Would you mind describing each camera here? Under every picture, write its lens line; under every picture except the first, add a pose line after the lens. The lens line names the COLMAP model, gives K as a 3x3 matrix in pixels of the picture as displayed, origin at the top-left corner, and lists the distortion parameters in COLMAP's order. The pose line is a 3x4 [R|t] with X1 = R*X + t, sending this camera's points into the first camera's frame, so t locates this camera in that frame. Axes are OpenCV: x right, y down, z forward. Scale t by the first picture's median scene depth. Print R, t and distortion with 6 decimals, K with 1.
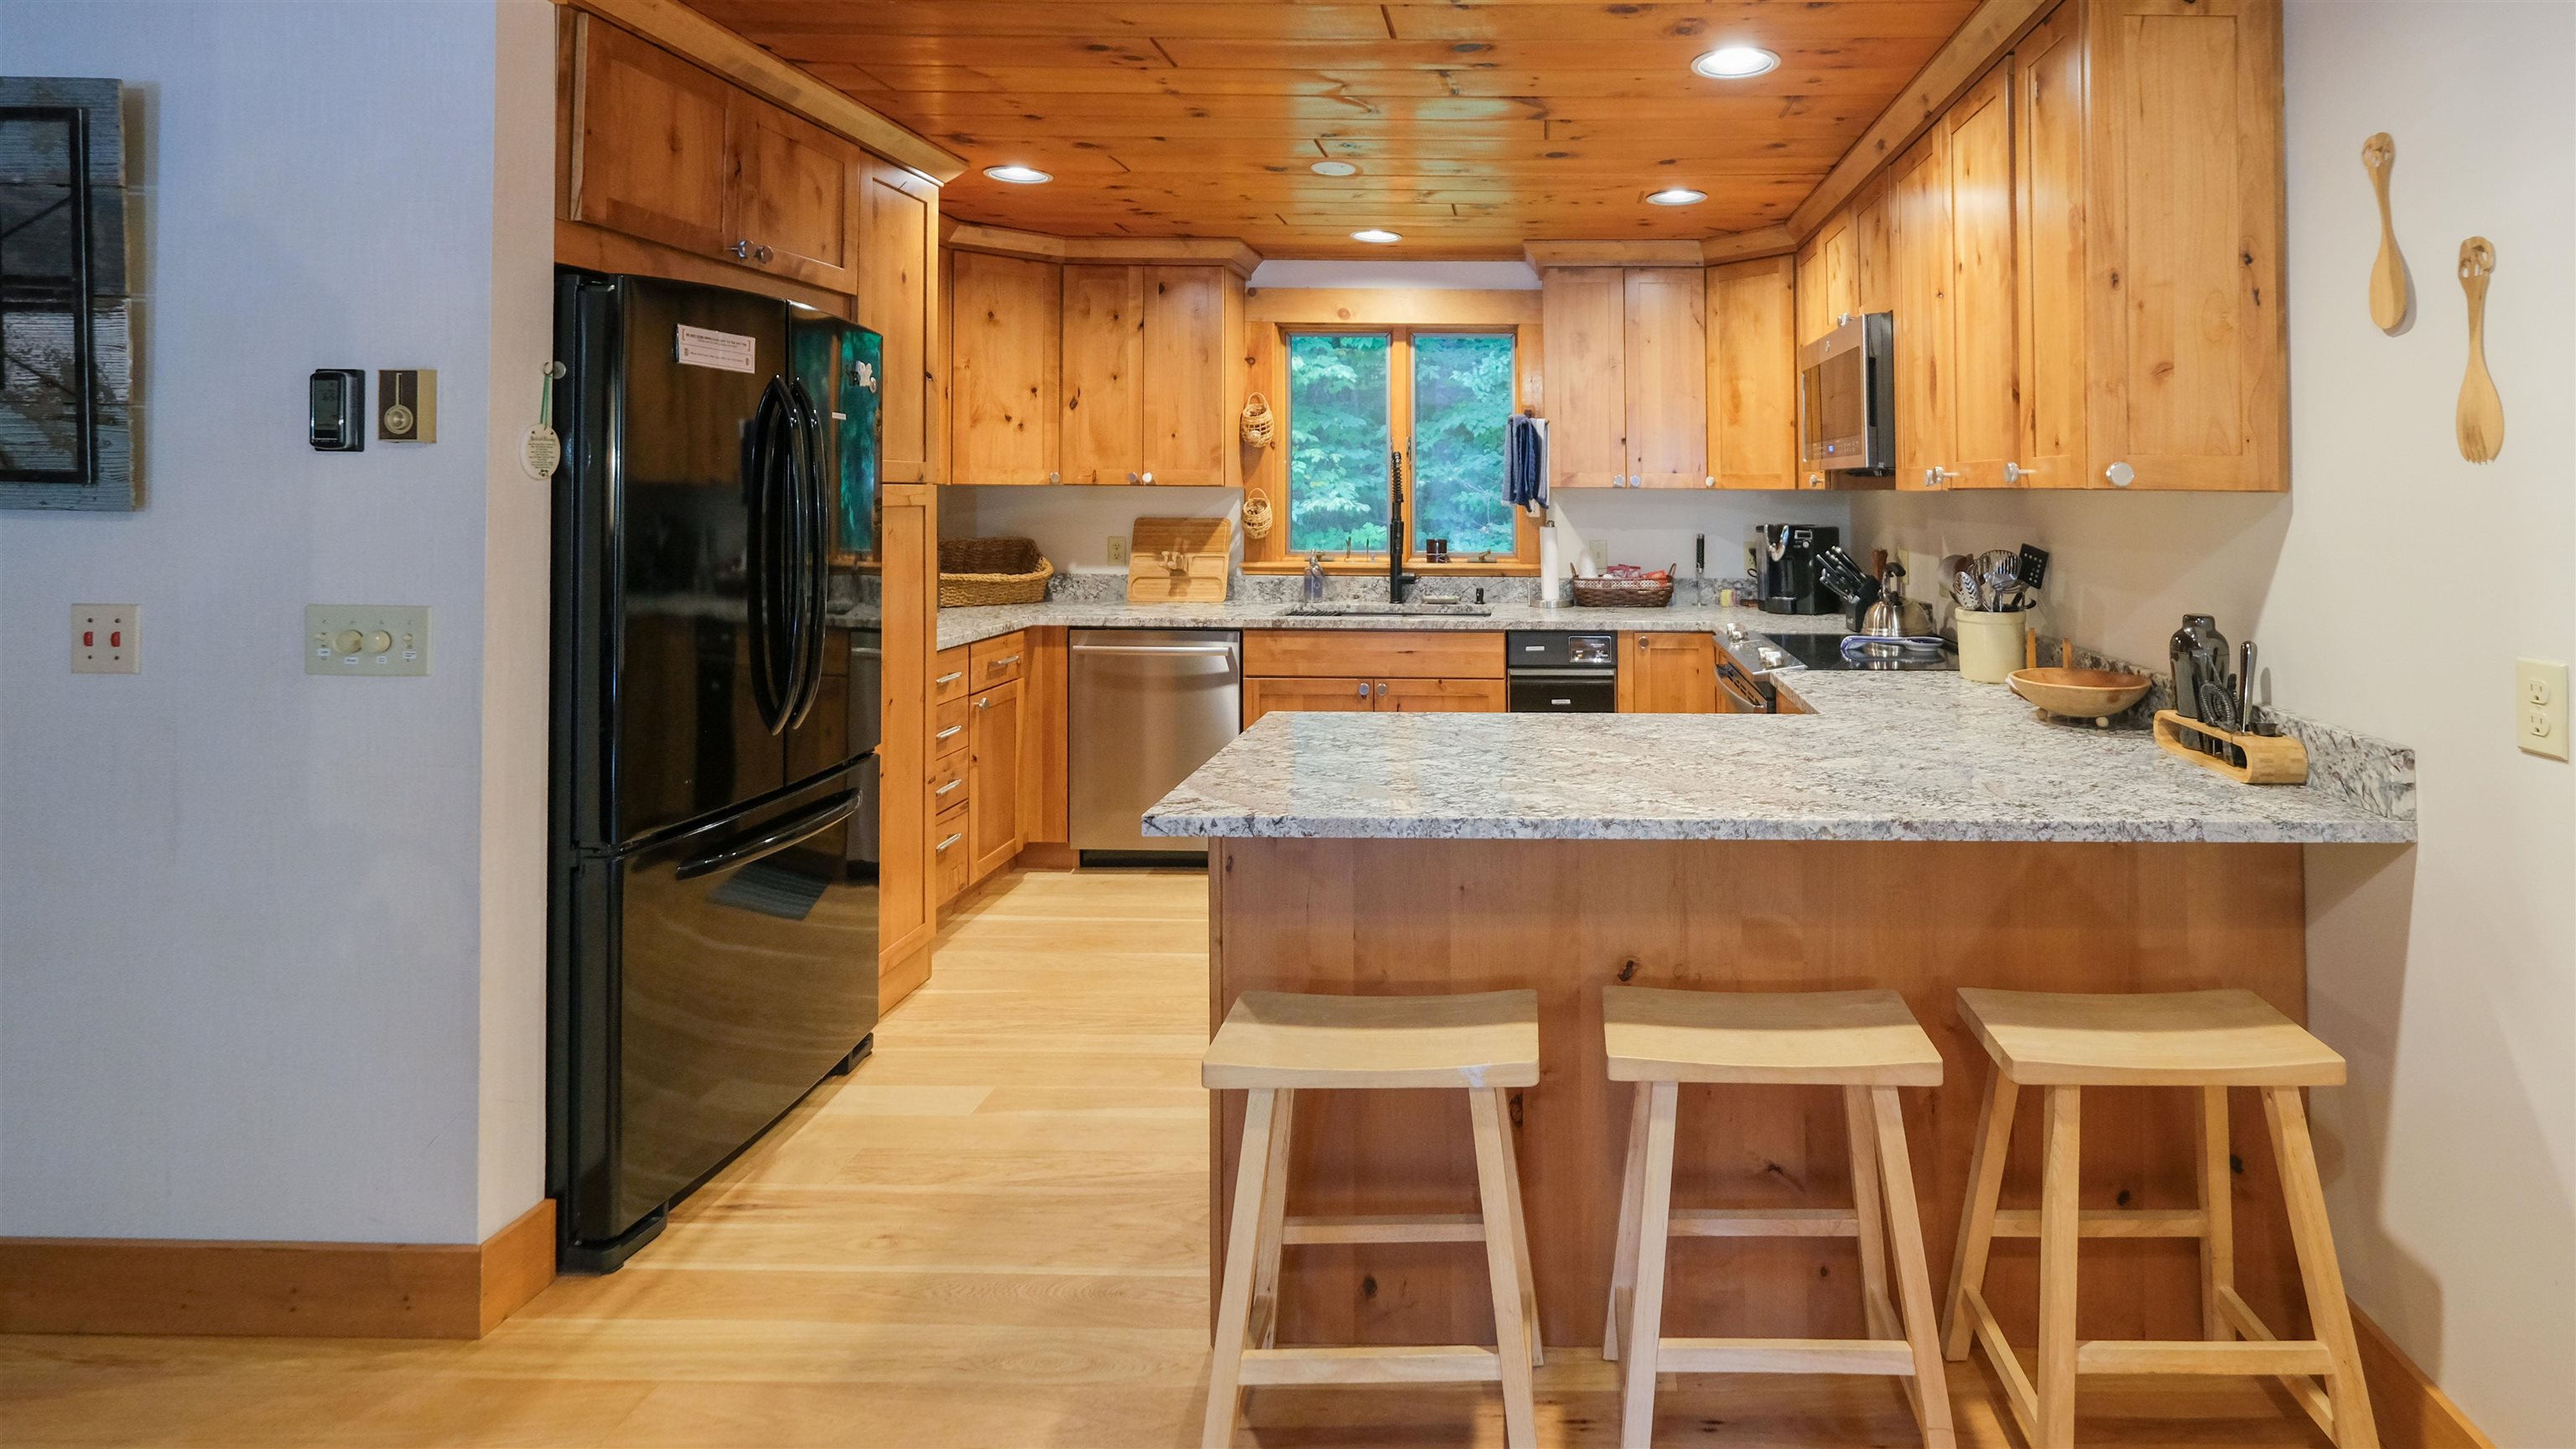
lens RADIAL K [[1164.4, 0, 1592.0], [0, 1164.4, 527.2], [0, 0, 1]] dist [-0.000255, -0.001675]
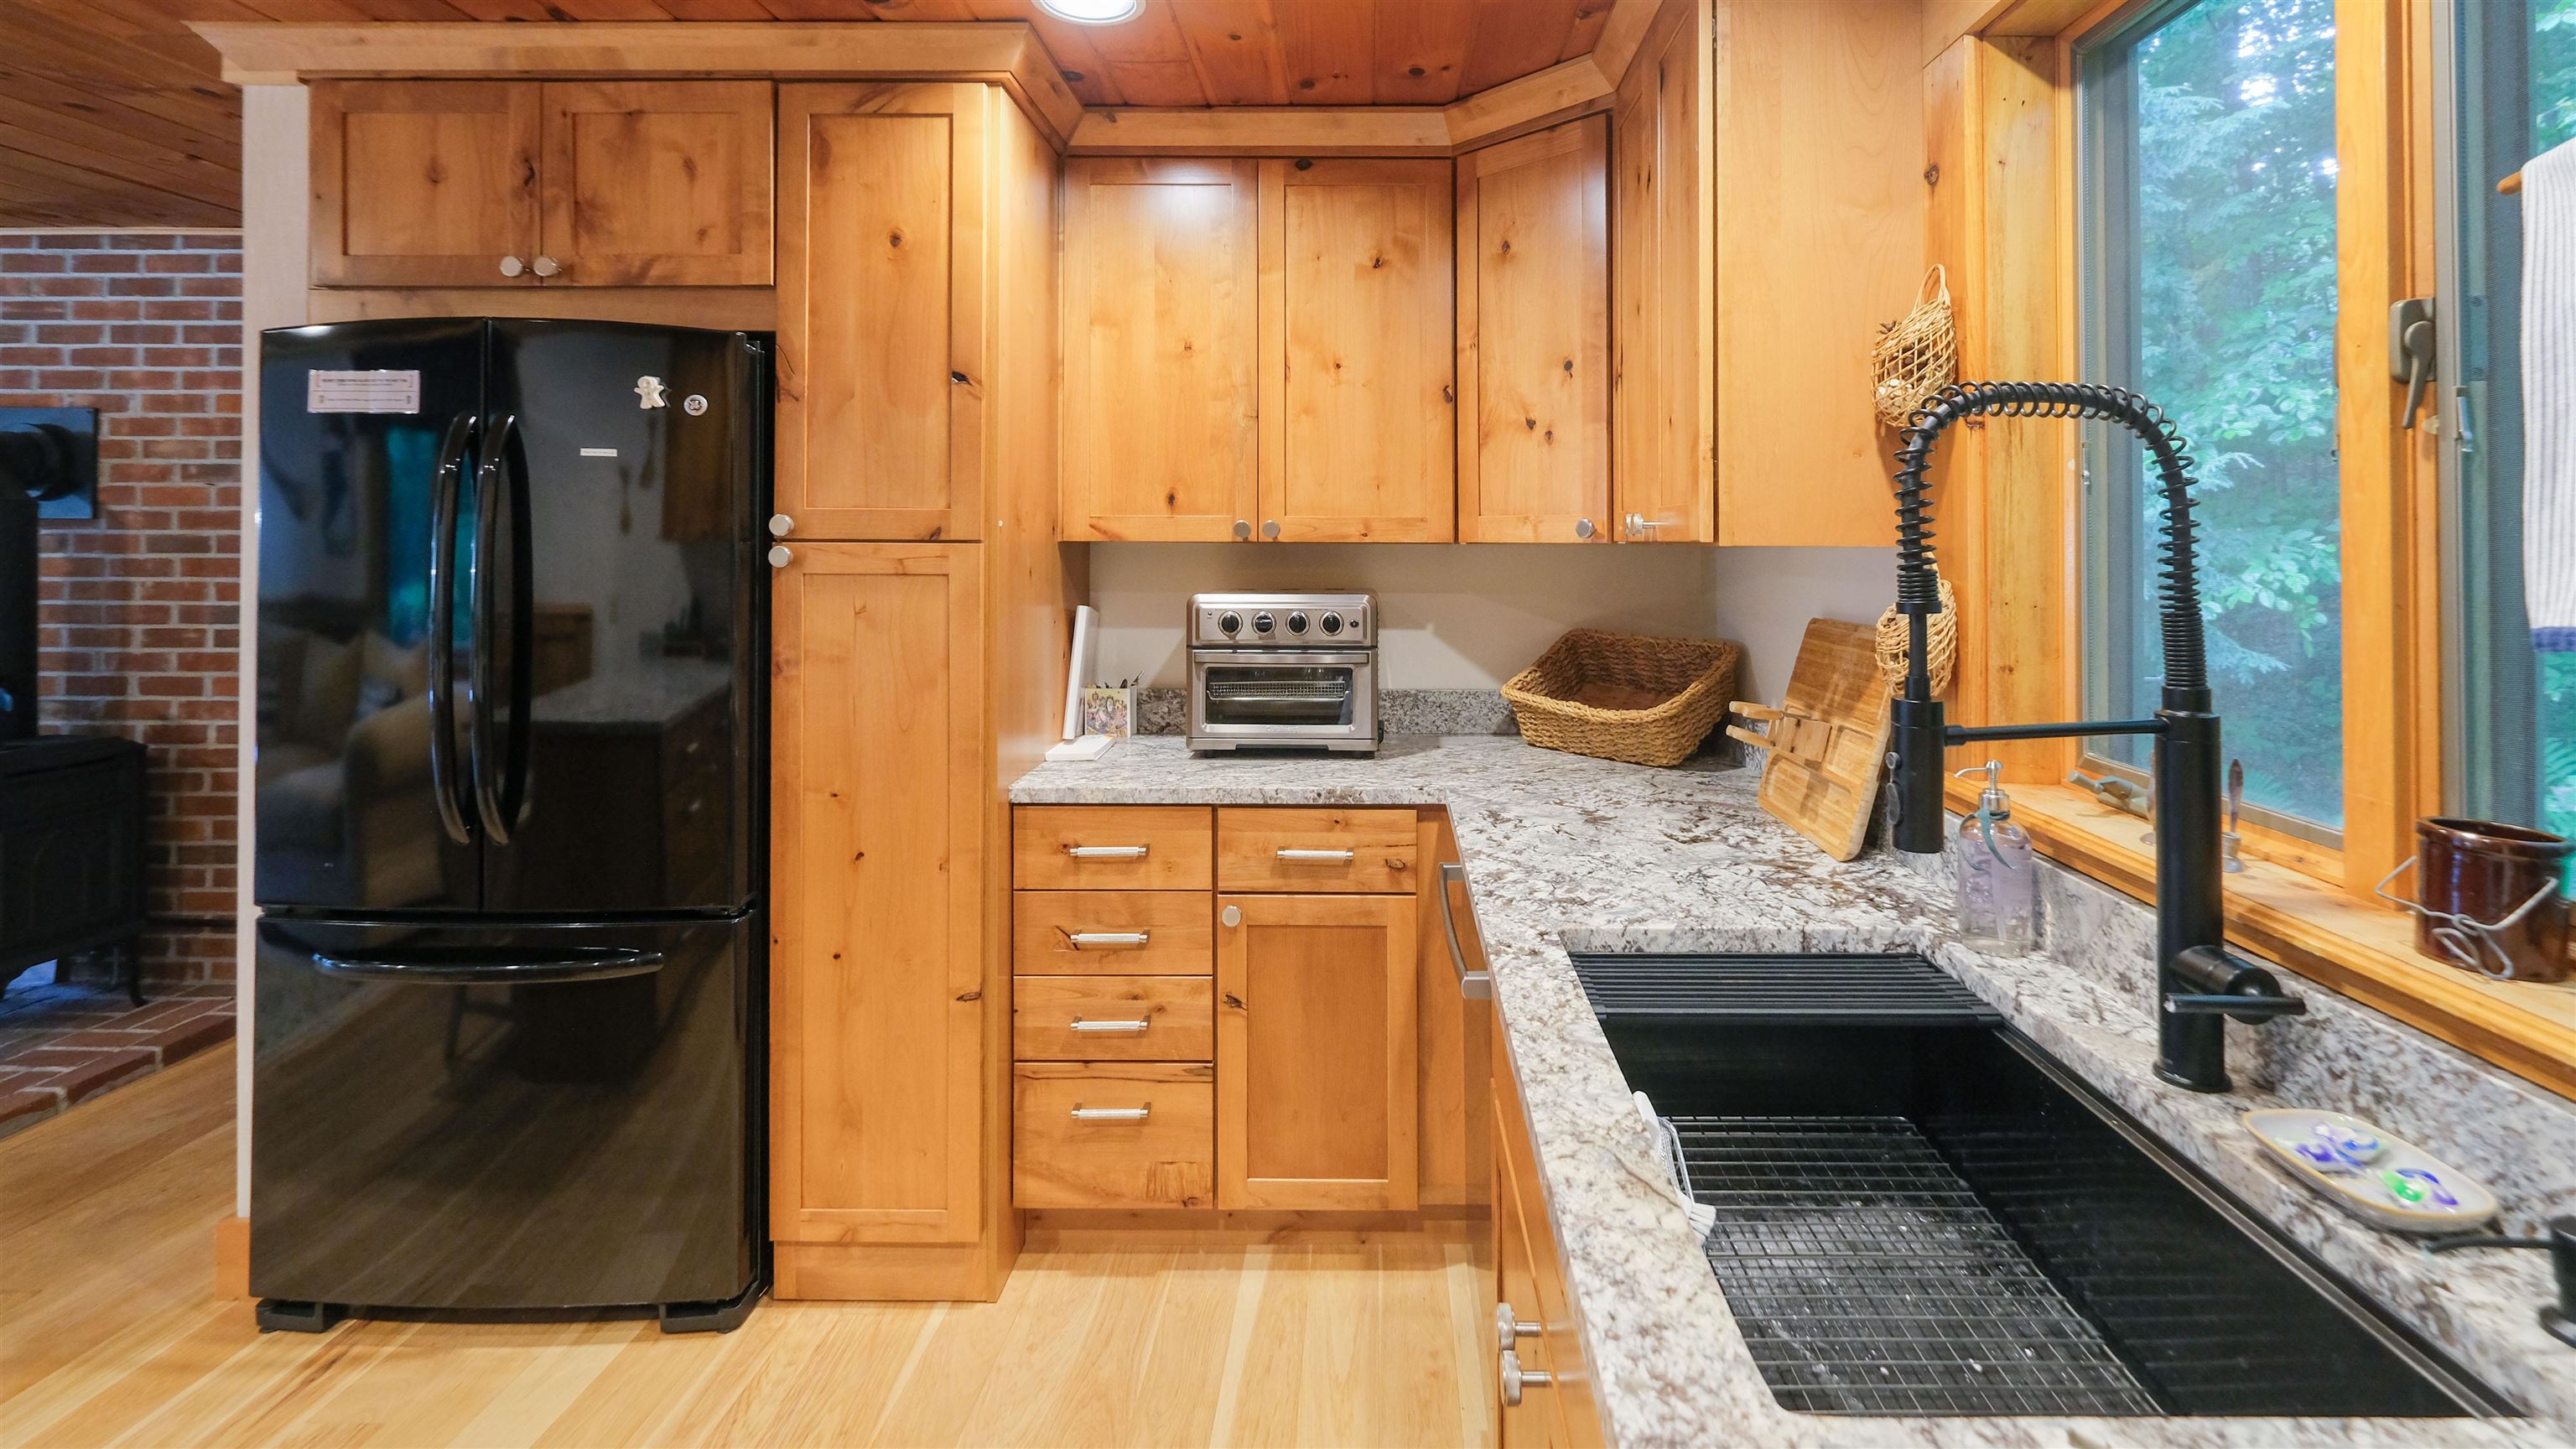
lens RADIAL K [[1164.4, 0, 1237.5], [0, 1164.4, 548.4], [0, 0, 1]] dist [-0.000255, -0.001675]
pose [[-0.037527, -0.004160, -0.999287, 0.058522], [-0.035786, 0.999355, -0.002816, -0.027483], [0.998655, 0.035655, -0.037651, 0.882428]]
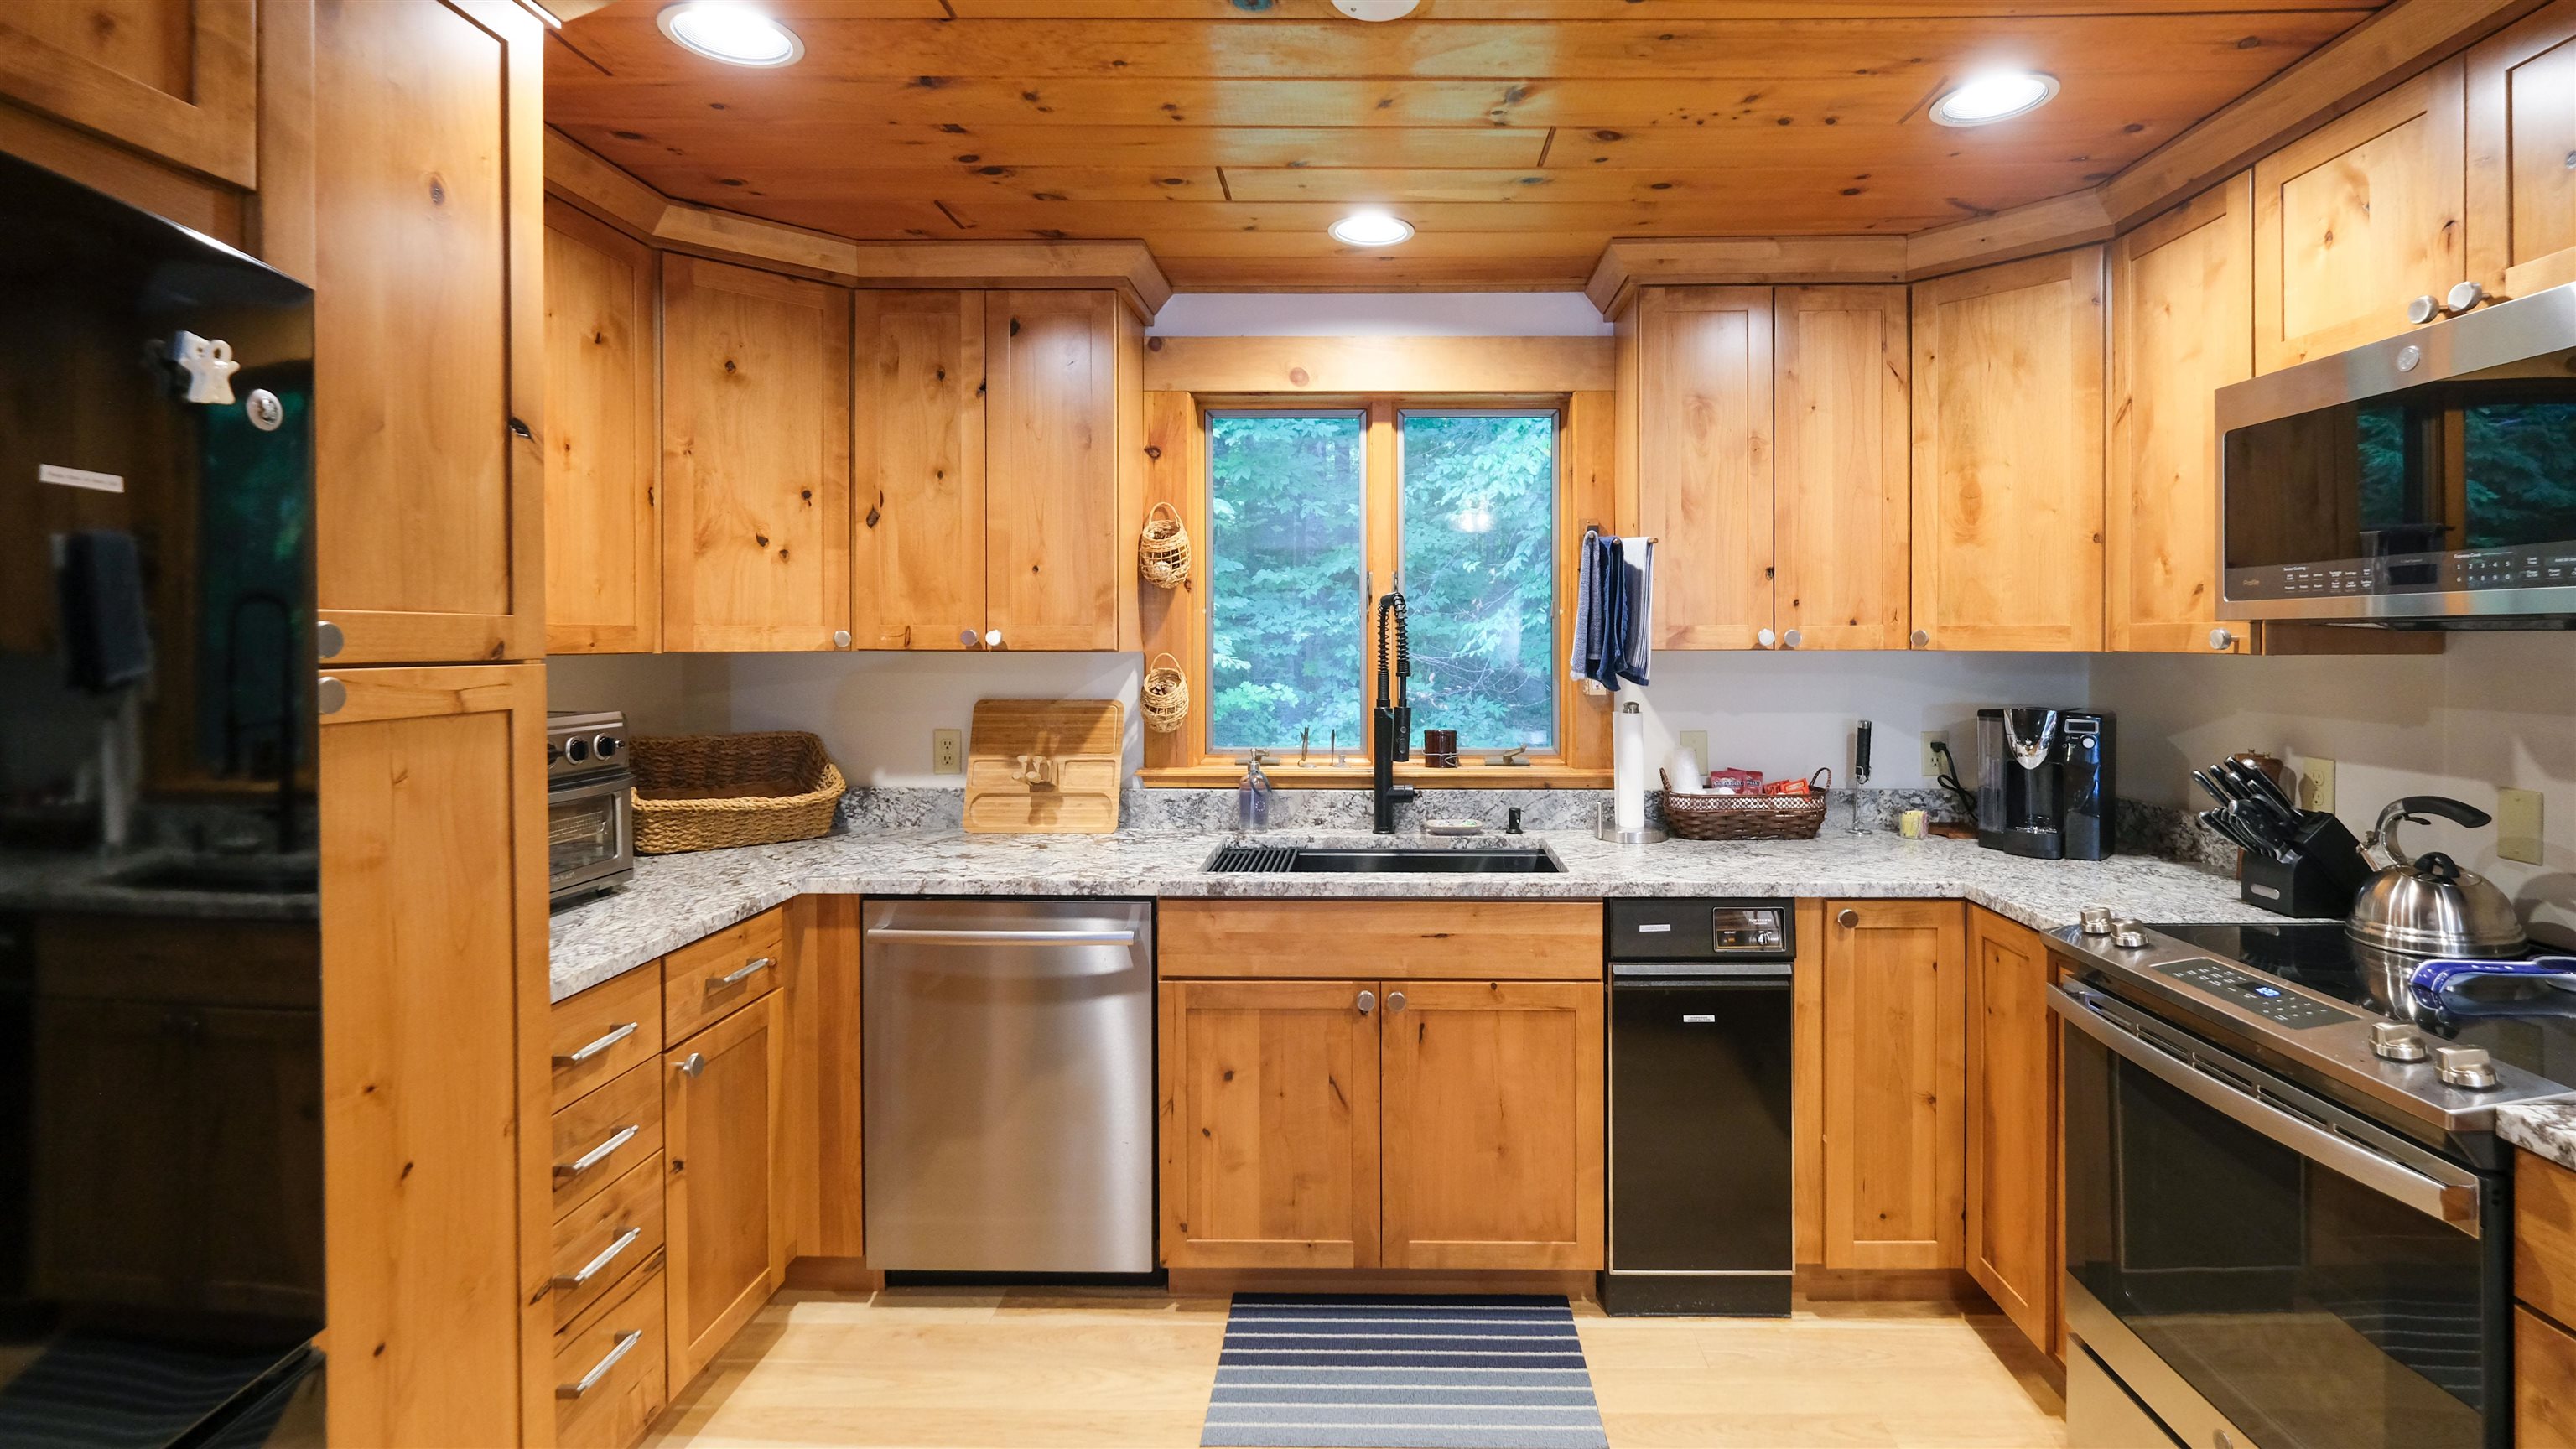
lens RADIAL K [[1164.4, 0, 1408.2], [0, 1164.4, 677.0], [0, 0, 1]] dist [-0.000255, -0.001675]
pose [[0.999725, -0.005585, -0.022763, -0.156232], [0.005587, 0.999984, -0.000001, -0.021574], [0.022762, -0.000126, 0.999741, 0.409142]]
